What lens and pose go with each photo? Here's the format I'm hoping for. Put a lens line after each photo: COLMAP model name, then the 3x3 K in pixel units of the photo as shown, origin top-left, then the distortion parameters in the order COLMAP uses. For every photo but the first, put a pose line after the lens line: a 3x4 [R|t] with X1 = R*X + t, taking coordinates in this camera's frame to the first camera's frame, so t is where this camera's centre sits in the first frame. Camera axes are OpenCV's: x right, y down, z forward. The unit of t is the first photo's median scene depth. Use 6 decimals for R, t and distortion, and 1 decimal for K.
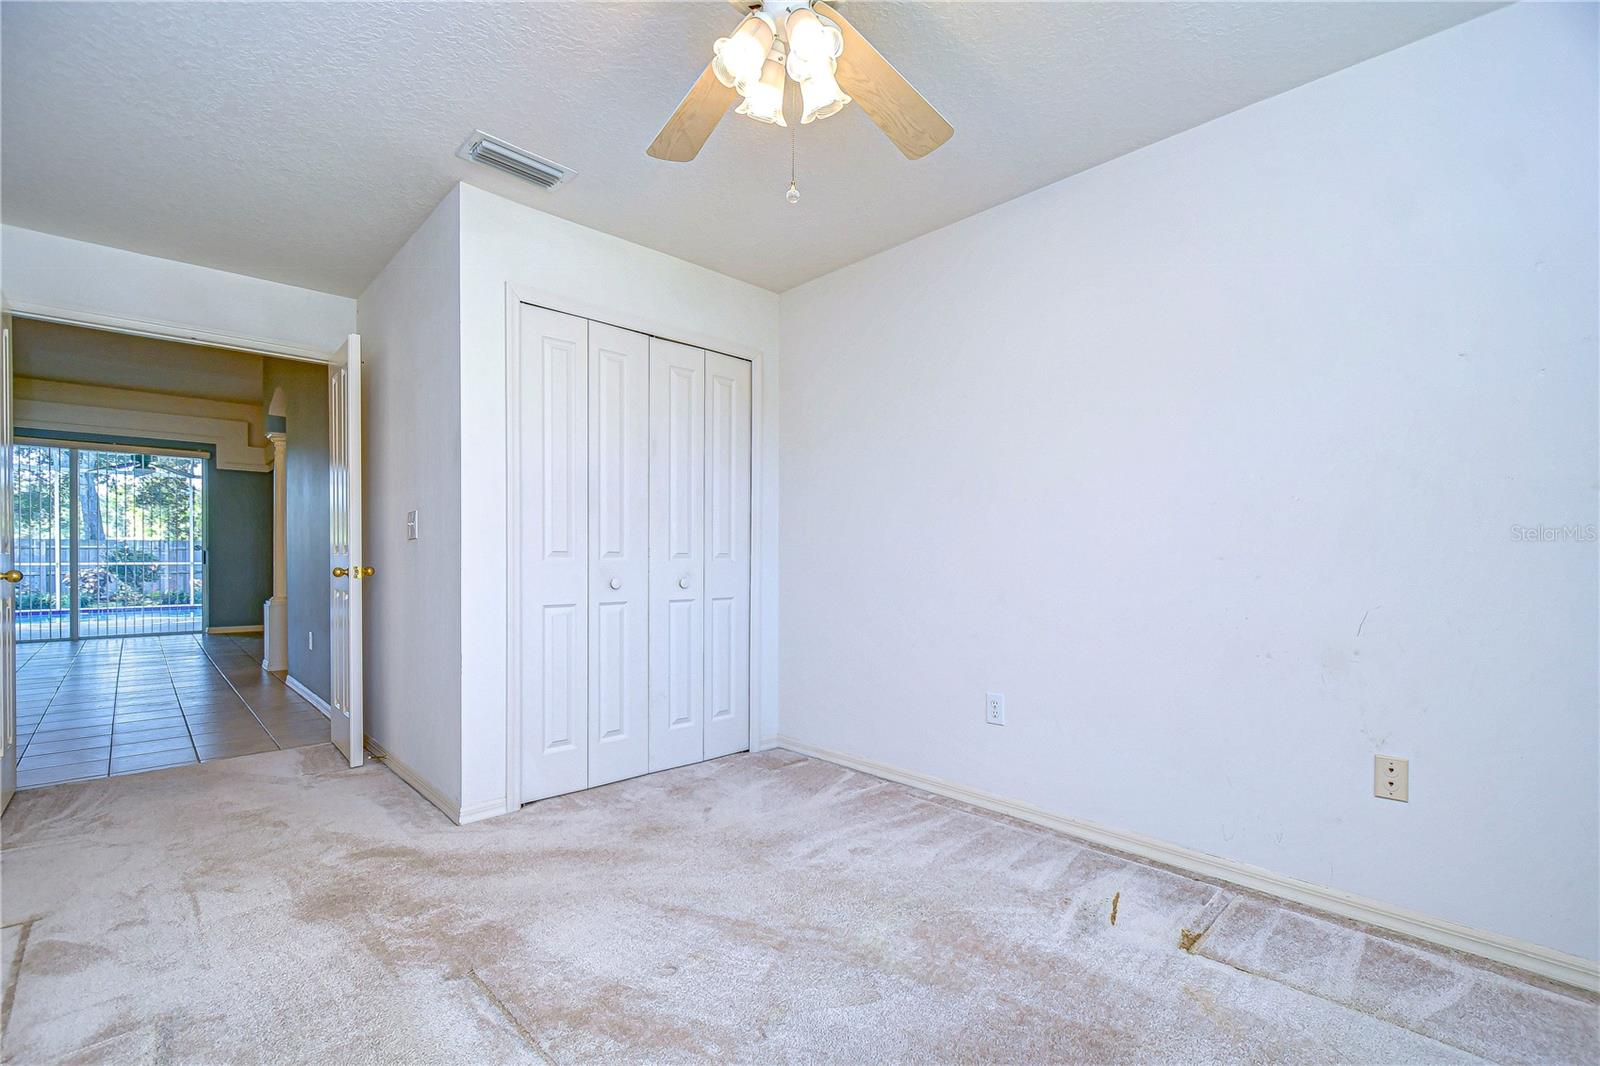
lens RADIAL K [[690.7, 0, 801.2], [0, 690.7, 549.3], [0, 0, 1]] dist [0.002166, 0.000028]
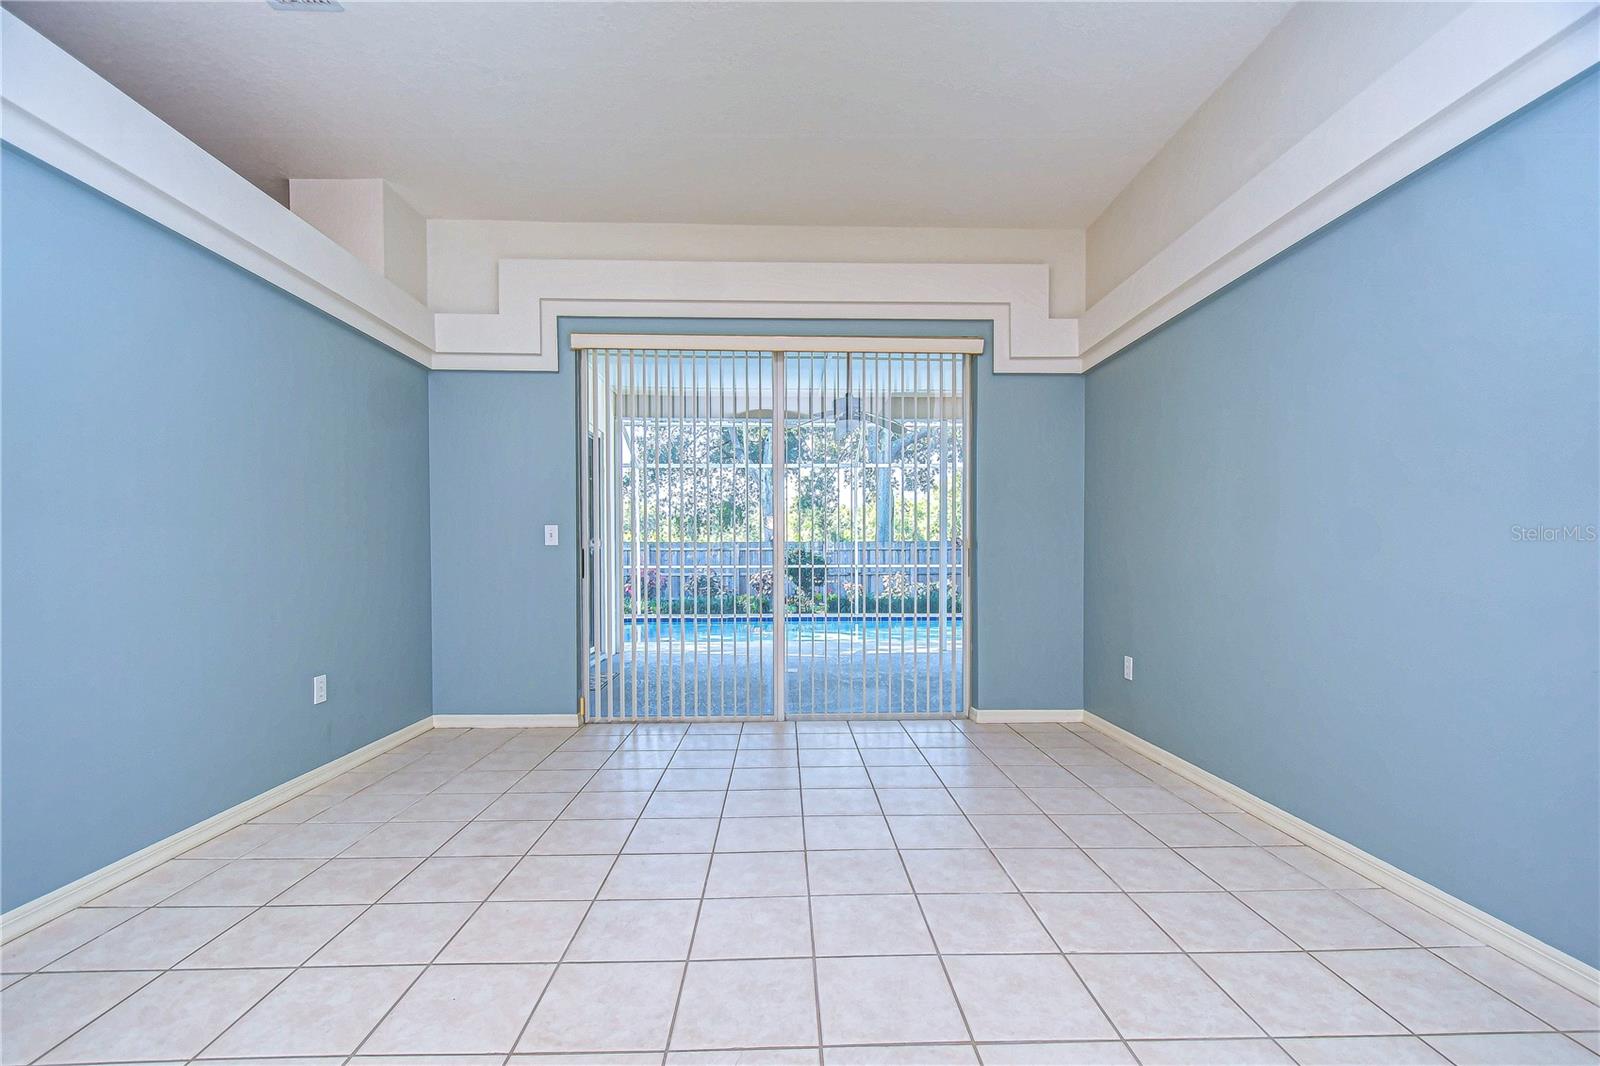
lens RADIAL K [[696.7, 0, 798.1], [0, 696.7, 564.5], [0, 0, 1]] dist [0.002386, -0.000204]
pose [[0.739950, 0.002602, -0.672657, -0.328532], [0.011028, 0.999811, 0.015998, 0.002988], [0.672572, -0.019256, 0.739781, 0.290771]]
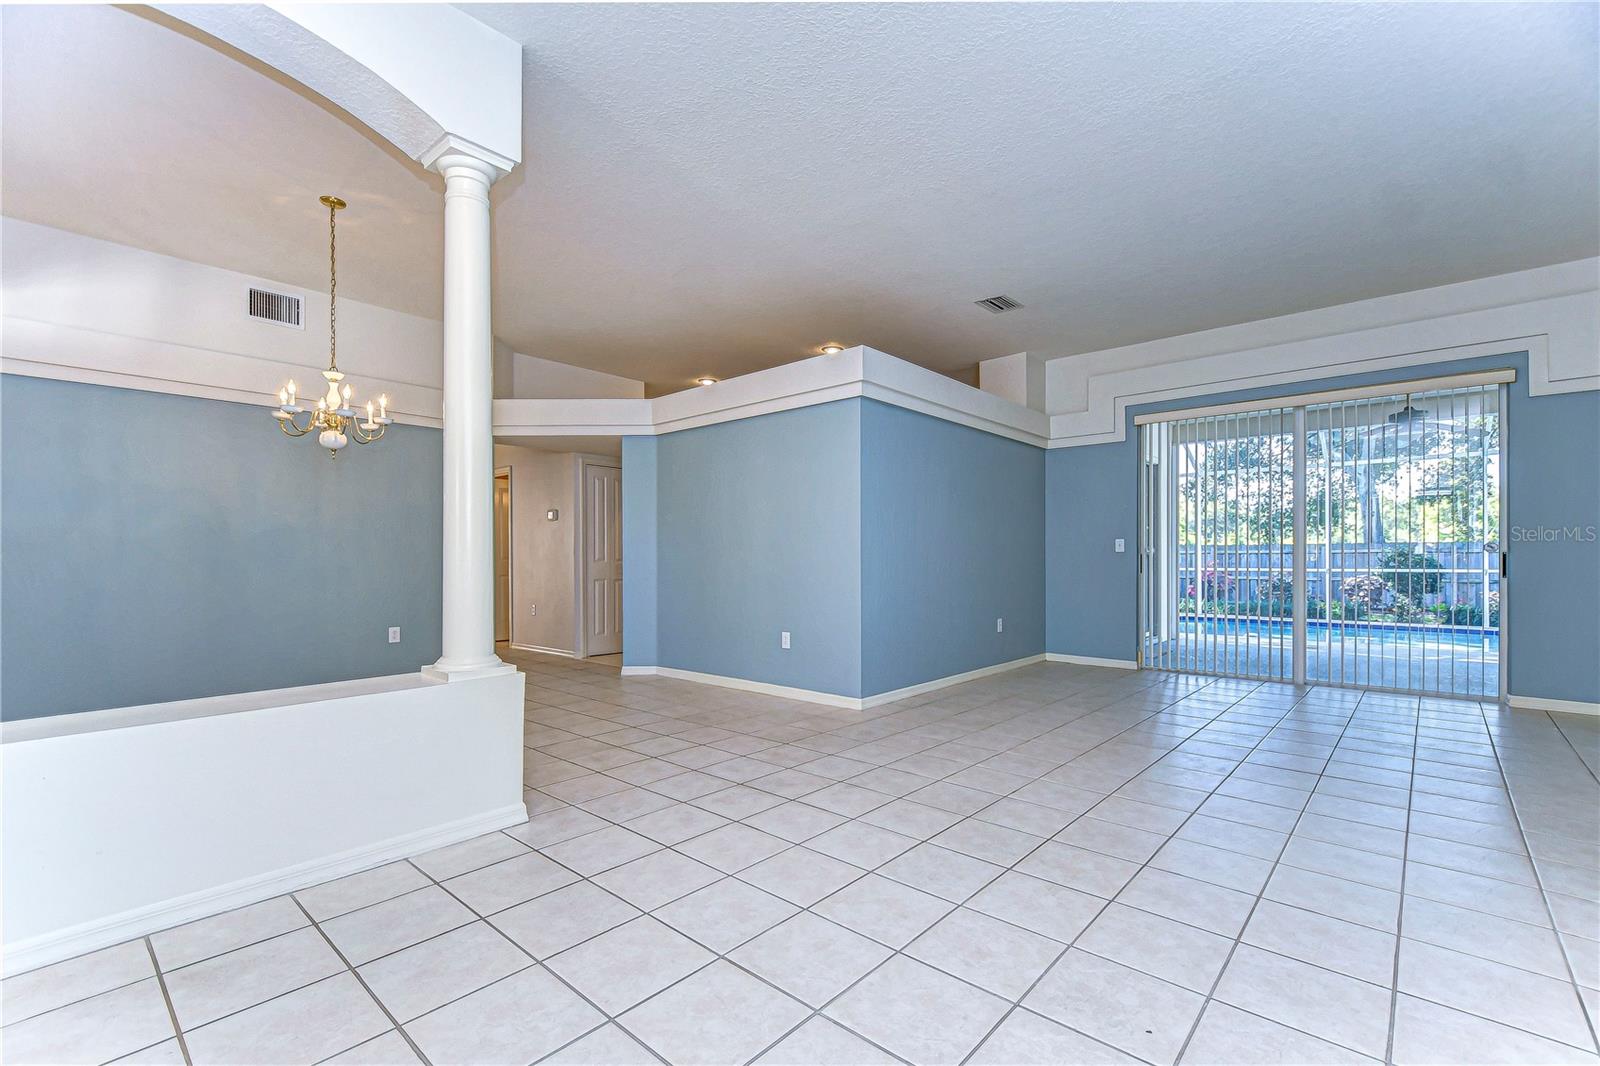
lens RADIAL K [[696.7, 0, 798.1], [0, 696.7, 564.5], [0, 0, 1]] dist [0.002386, -0.000204]
pose [[0.067774, 0.002470, -0.997698, -0.176418], [0.010131, 0.999944, 0.003164, 0.003084], [0.997649, -0.010322, 0.067745, 0.205268]]
